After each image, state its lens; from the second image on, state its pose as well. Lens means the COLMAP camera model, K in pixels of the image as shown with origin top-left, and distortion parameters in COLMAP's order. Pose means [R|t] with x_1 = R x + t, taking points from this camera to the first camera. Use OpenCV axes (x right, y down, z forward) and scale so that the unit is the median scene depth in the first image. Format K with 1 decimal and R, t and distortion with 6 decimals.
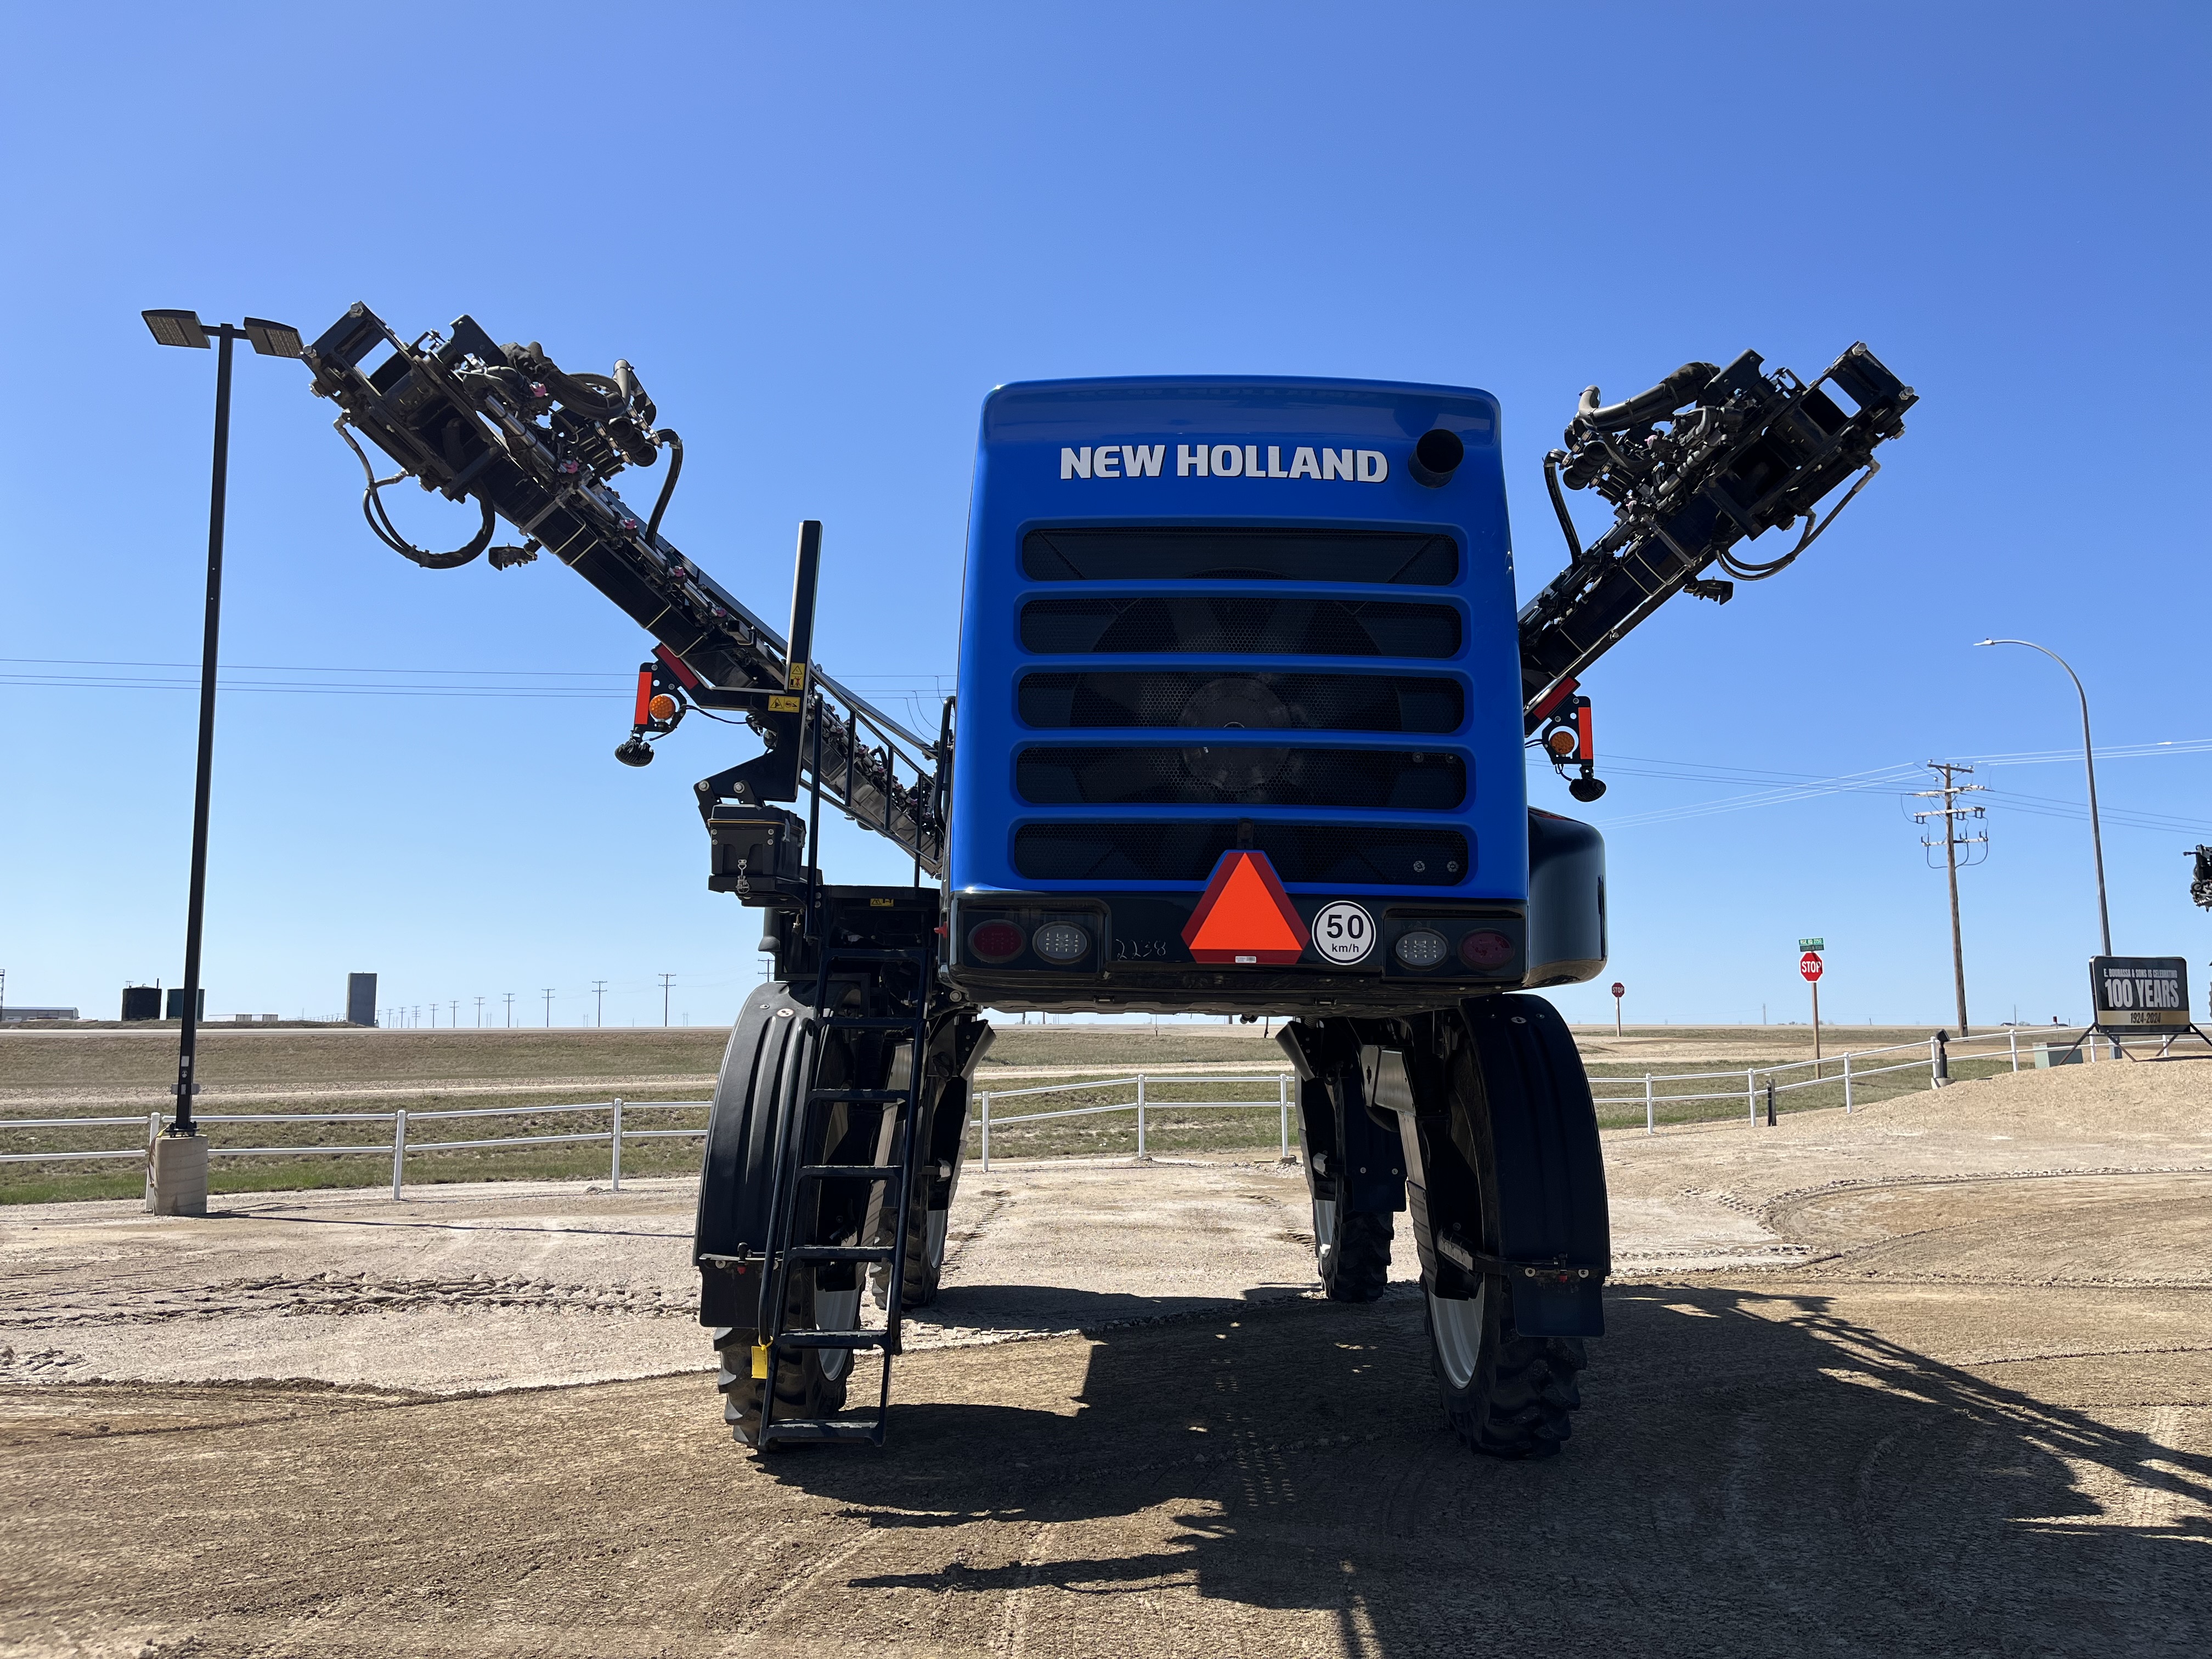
lens RADIAL K [[1677.4, 0, 1106.0], [0, 1677.4, 829.5], [0, 0, 1]] dist [0.051615, -0.057712]
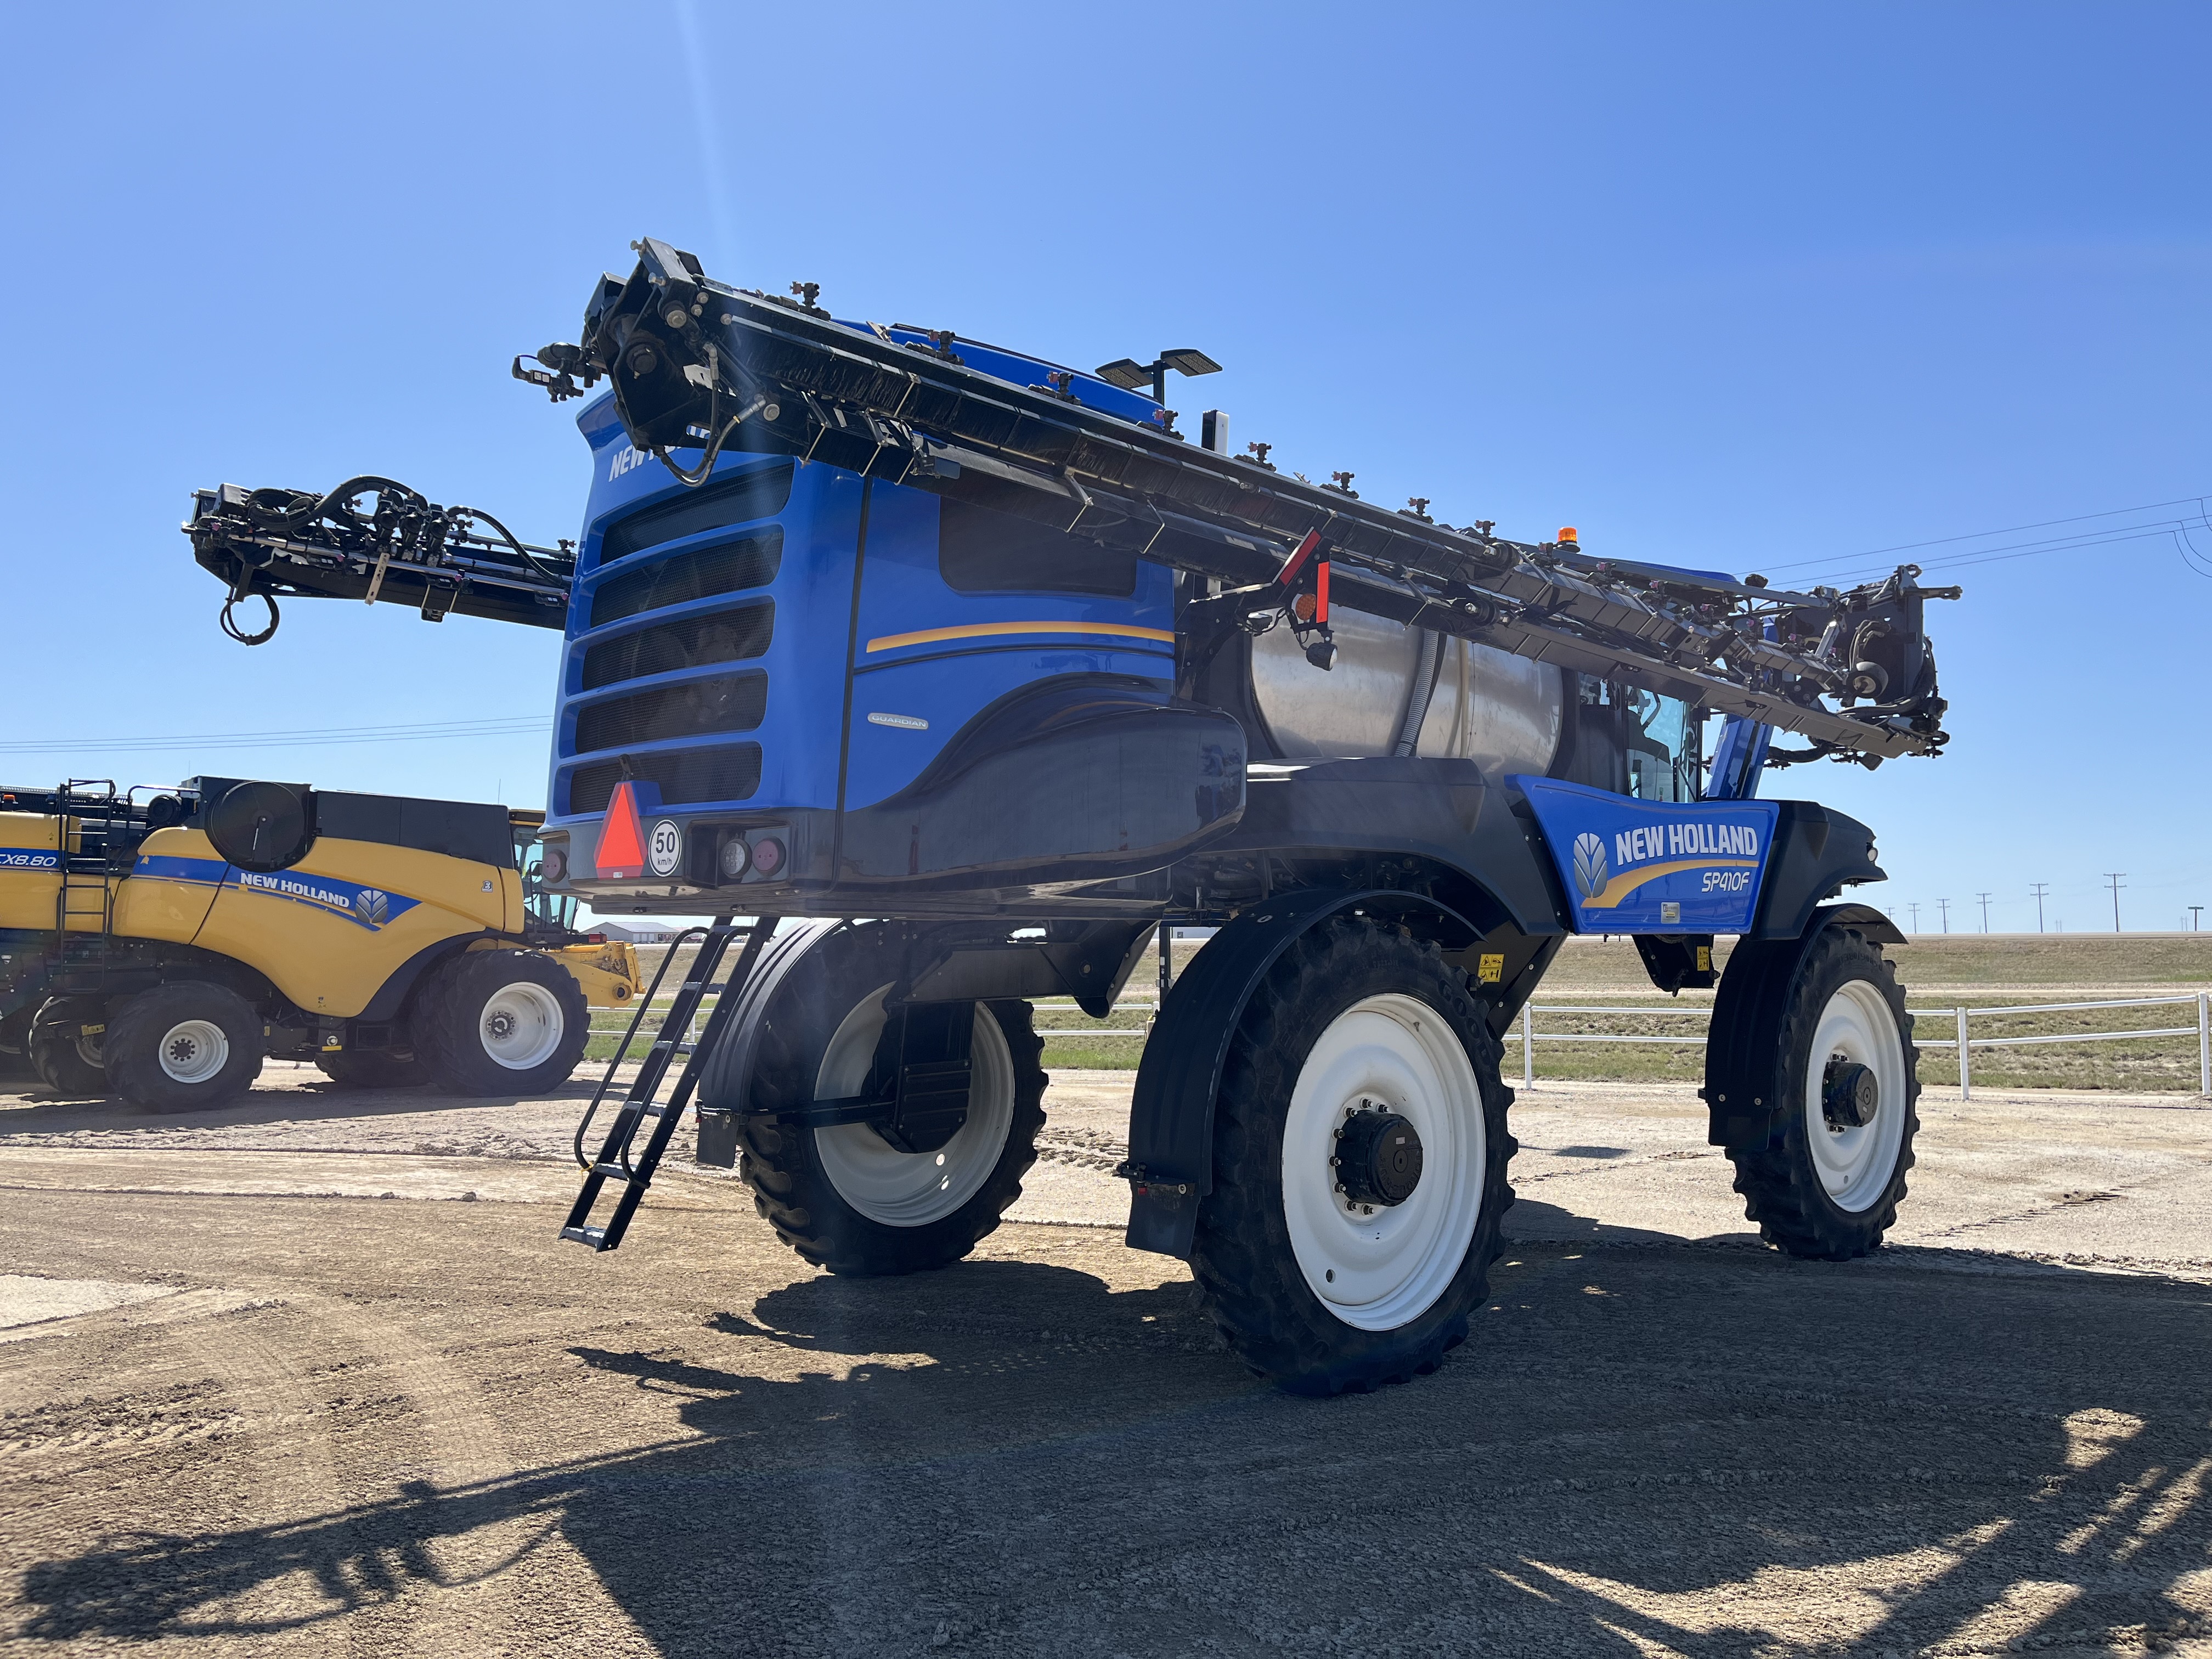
lens RADIAL K [[1677.4, 0, 1106.0], [0, 1677.4, 829.5], [0, 0, 1]] dist [0.051615, -0.057712]
pose [[0.676046, -0.048927, -0.735233, 0.529254], [0.088854, 0.995925, 0.015427, 0.026051], [0.731482, -0.075758, 0.677639, 0.202717]]
